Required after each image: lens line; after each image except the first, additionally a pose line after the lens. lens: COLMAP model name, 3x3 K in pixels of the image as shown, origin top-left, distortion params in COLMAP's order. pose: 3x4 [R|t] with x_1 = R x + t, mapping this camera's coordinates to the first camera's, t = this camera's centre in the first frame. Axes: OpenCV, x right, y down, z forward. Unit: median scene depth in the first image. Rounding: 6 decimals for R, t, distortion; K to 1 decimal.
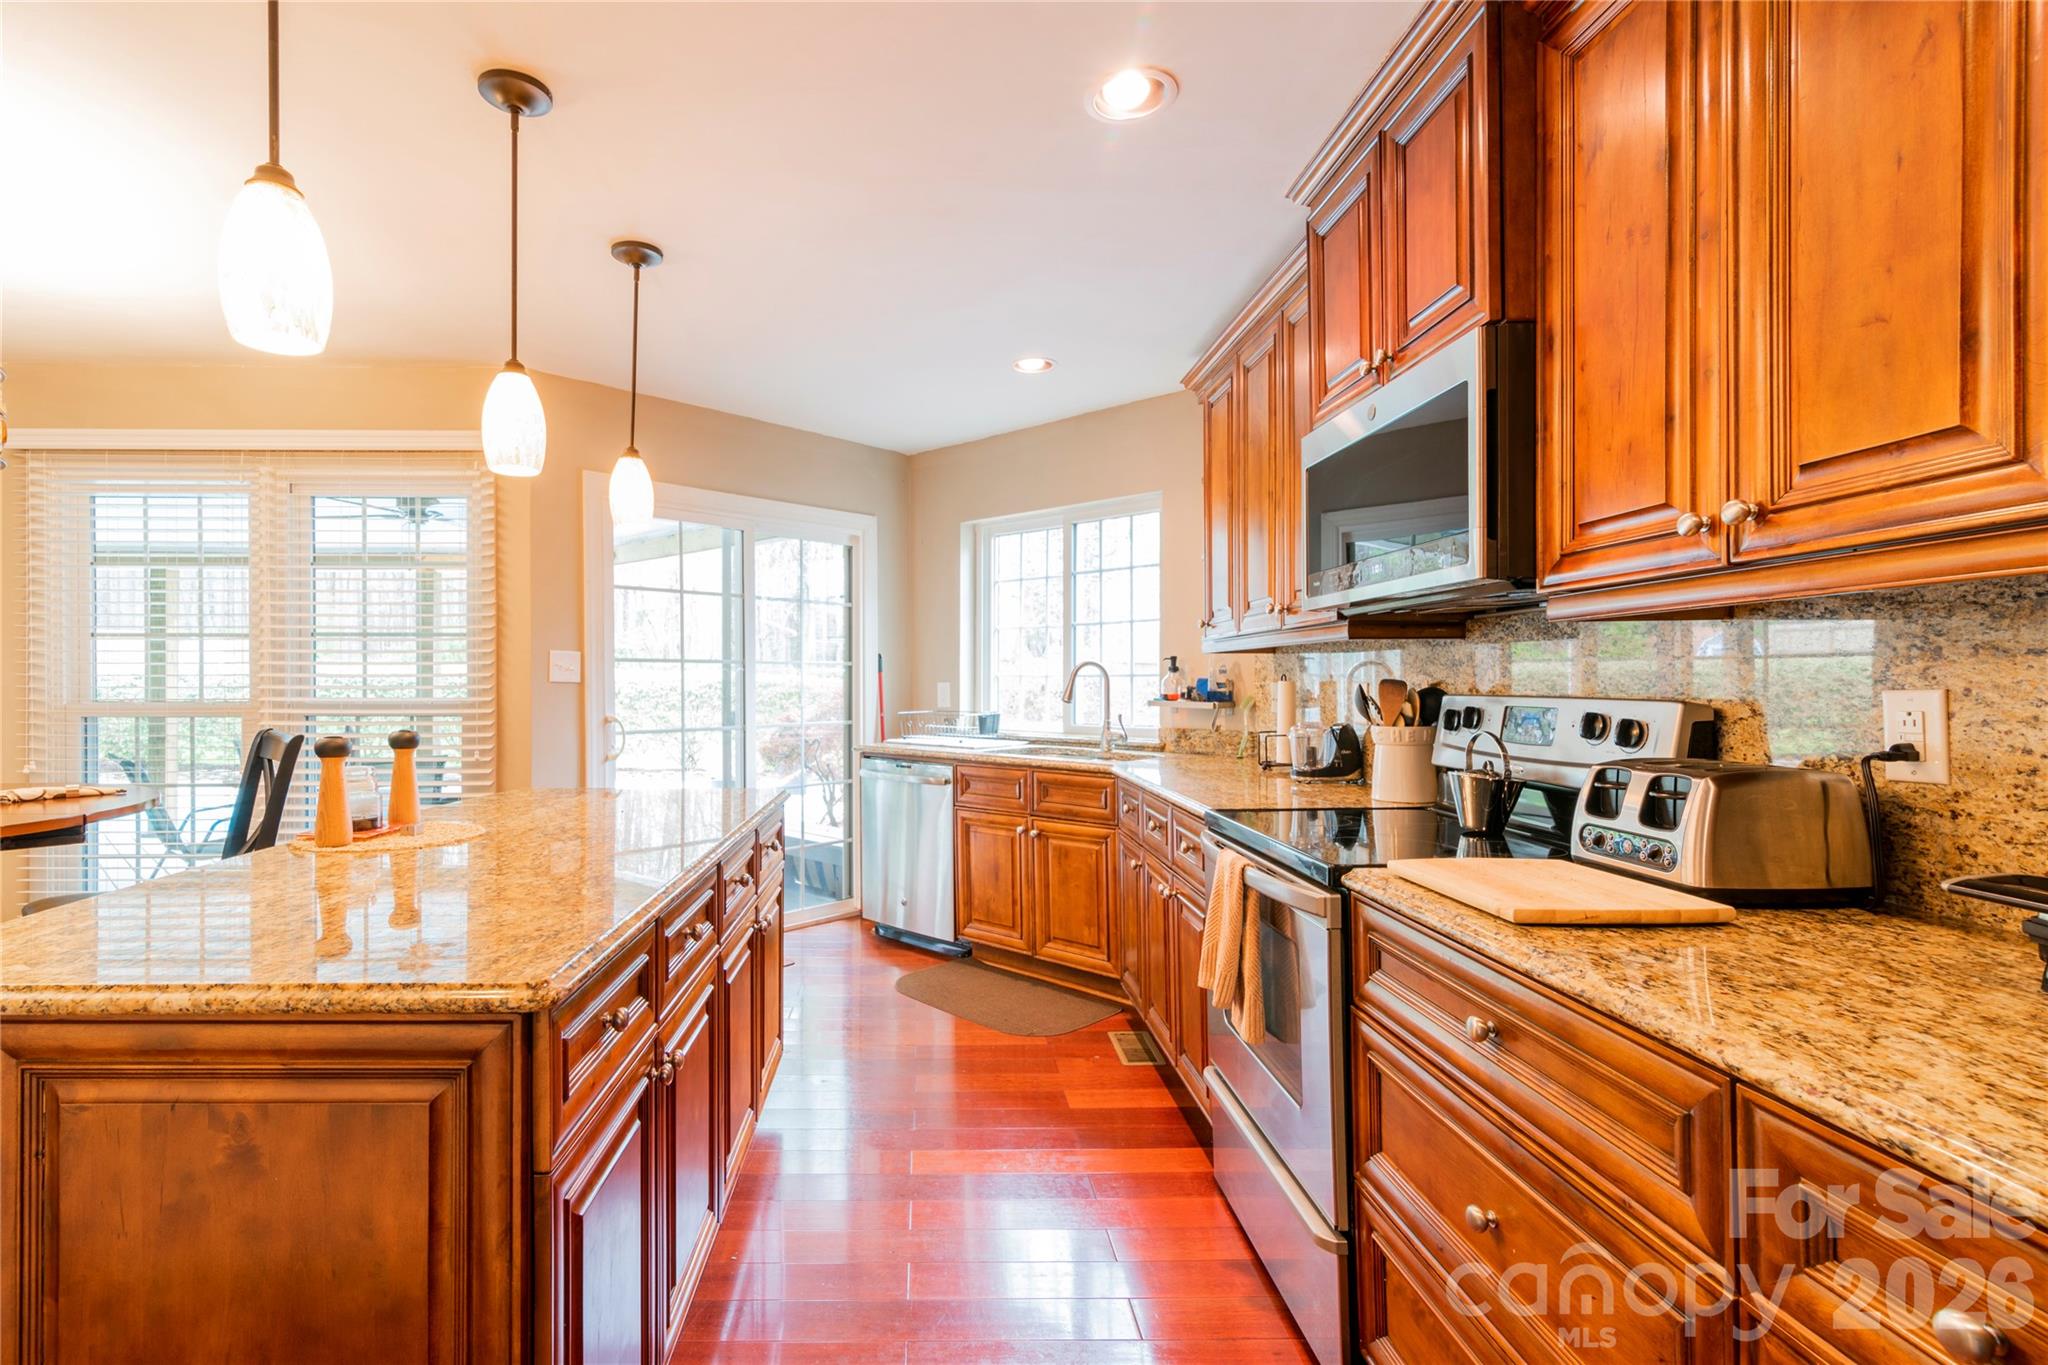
lens RADIAL K [[941.0, 0, 962.7], [0, 941.0, 661.9], [0, 0, 1]] dist [0.015248, -0.002227]
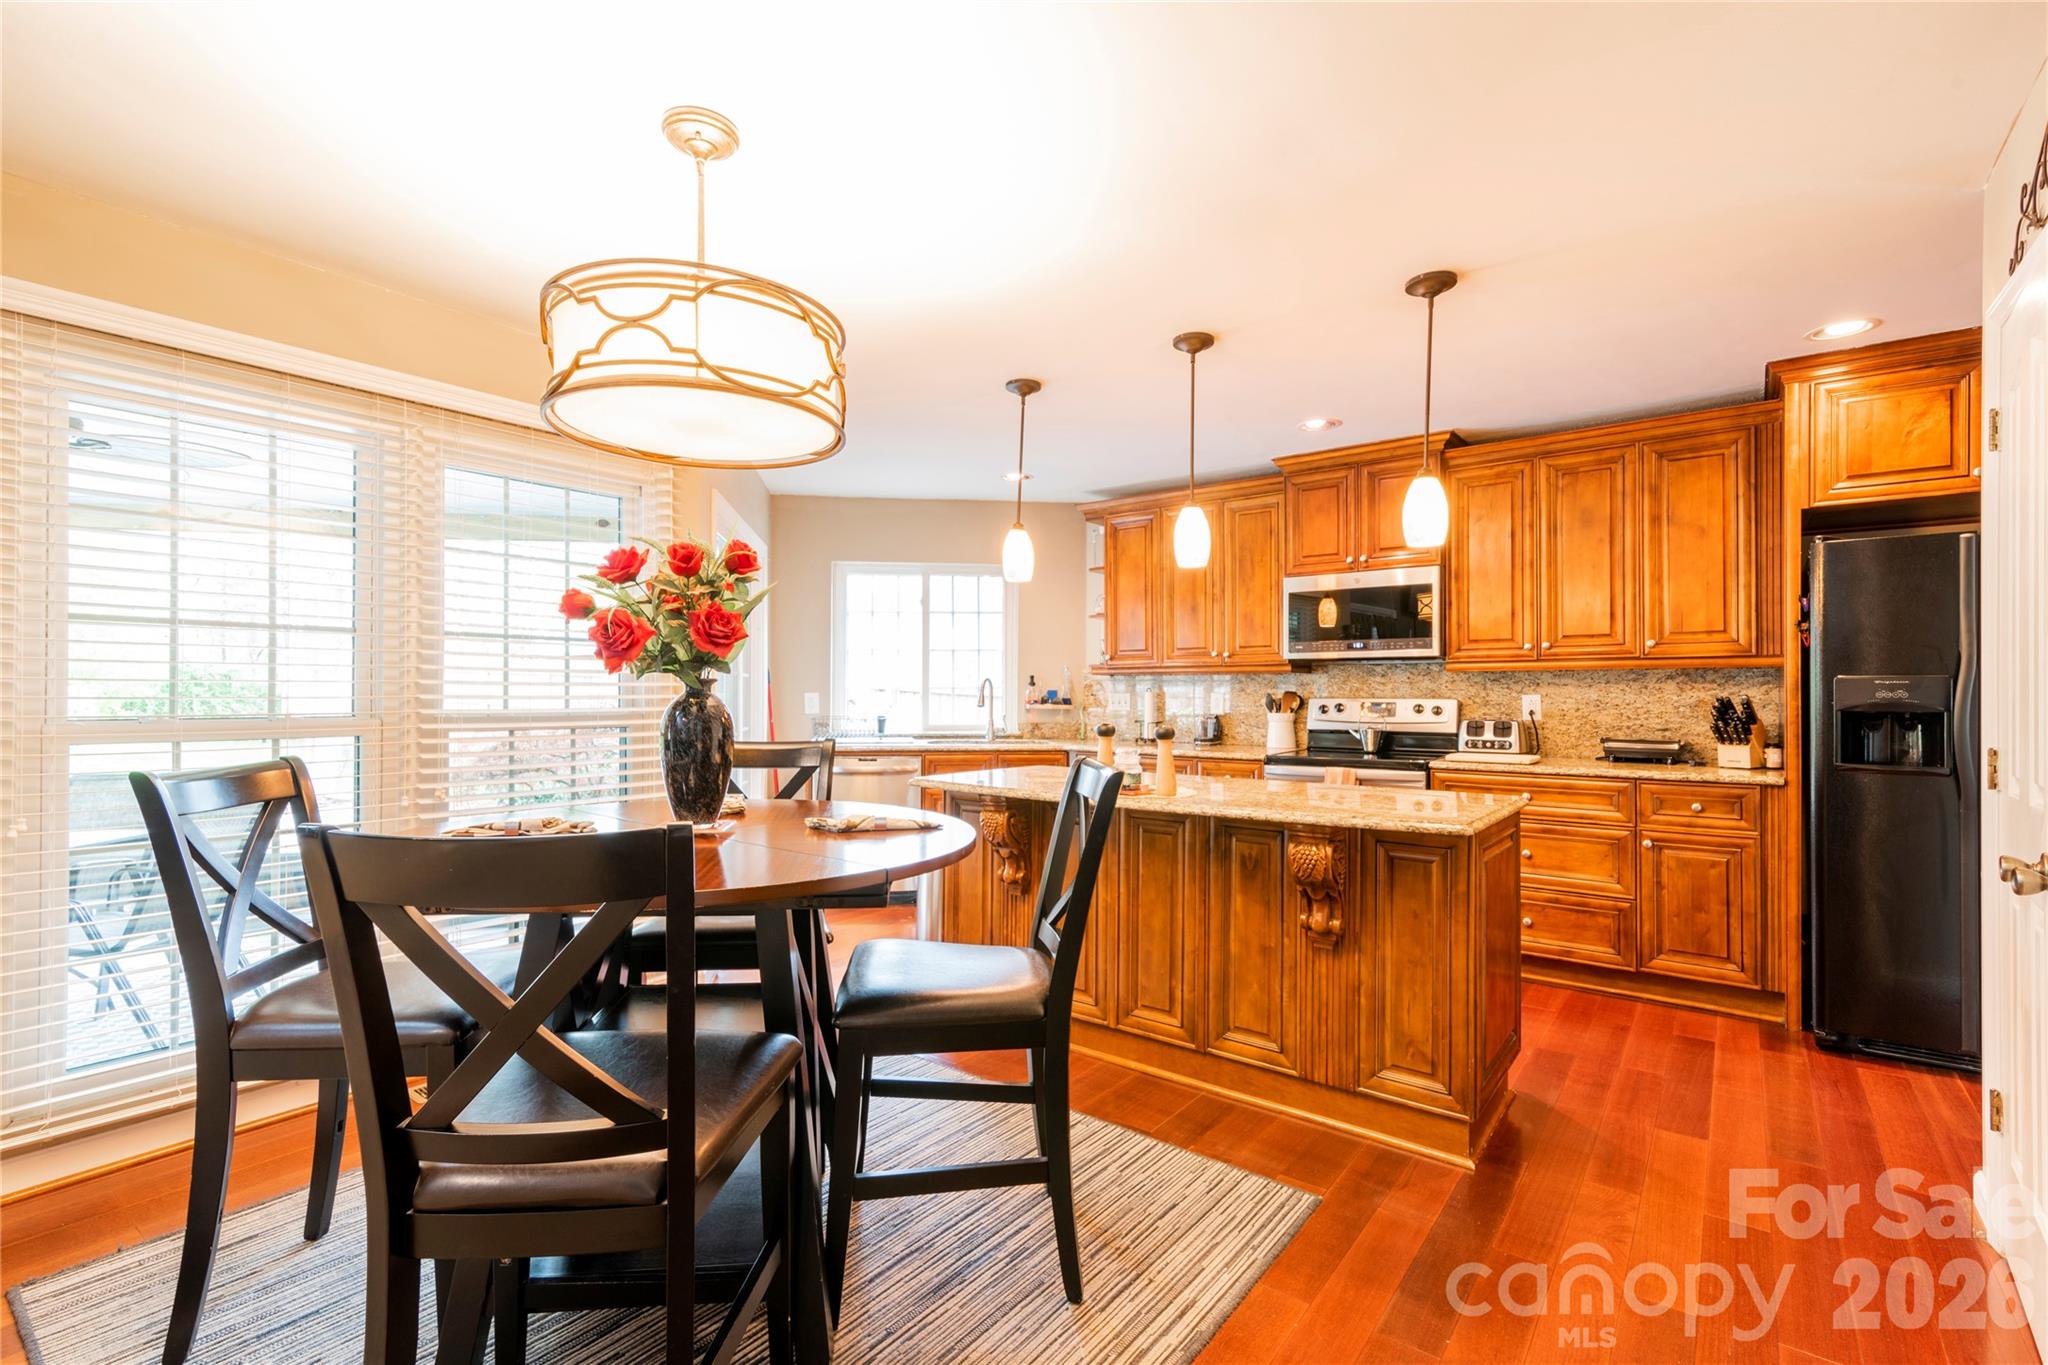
lens RADIAL K [[941.0, 0, 1017.1], [0, 941.0, 685.3], [0, 0, 1]] dist [0.015248, -0.002227]
pose [[0.628189, 0.008935, 0.778009, -0.993756], [-0.018057, 0.999832, 0.003097, 0.006086], [-0.777851, -0.015994, 0.628245, 0.082923]]
